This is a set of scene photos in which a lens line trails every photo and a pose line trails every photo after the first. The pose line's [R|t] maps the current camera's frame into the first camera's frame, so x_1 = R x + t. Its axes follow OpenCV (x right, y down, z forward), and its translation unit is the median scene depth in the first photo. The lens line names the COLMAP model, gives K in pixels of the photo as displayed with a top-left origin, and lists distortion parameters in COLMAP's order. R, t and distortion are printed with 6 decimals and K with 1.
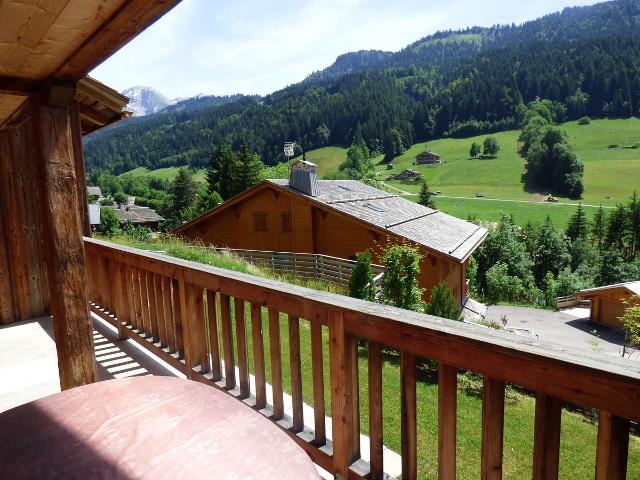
lens RADIAL K [[389.5, 0, 320.3], [0, 389.5, 245.7], [0, 0, 1]] dist [-0.040796, -0.002757]
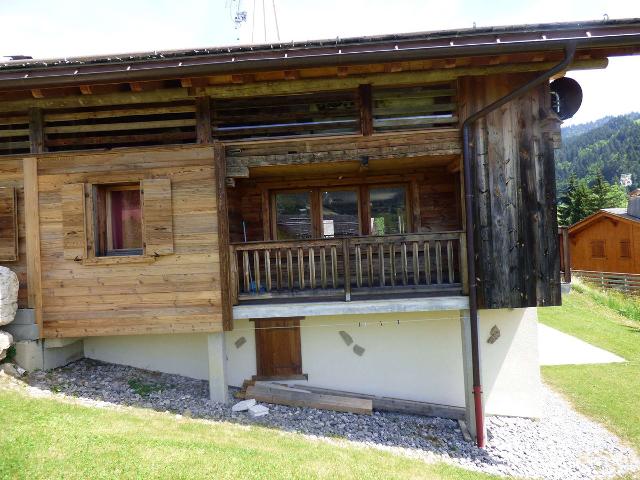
lens RADIAL K [[391.1, 0, 328.1], [0, 391.1, 240.9], [0, 0, 1]] dist [-0.019669, 0.002845]
pose [[0.673924, -0.011226, -0.738715, 0.053770], [-0.072946, 0.993988, -0.081653, 0.023769], [0.735191, 0.108914, 0.669053, -0.110797]]
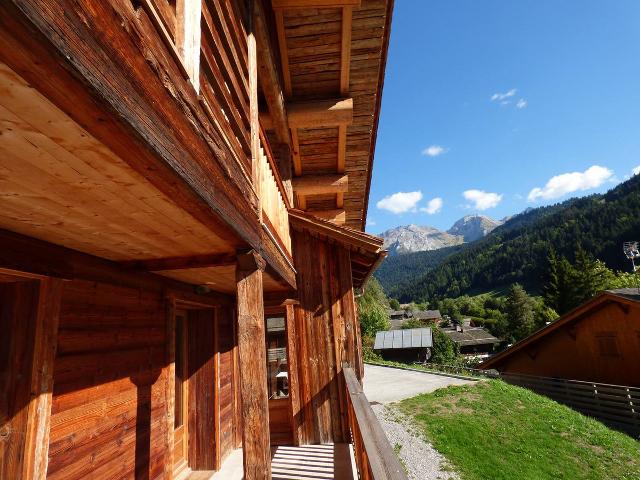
lens RADIAL K [[389.5, 0, 320.3], [0, 389.5, 245.7], [0, 0, 1]] dist [-0.040796, -0.002757]
pose [[0.684865, -0.178608, -0.706441, 0.011015], [-0.043375, 0.957782, -0.284204, -0.003146], [0.727378, 0.225283, 0.648205, 0.011753]]
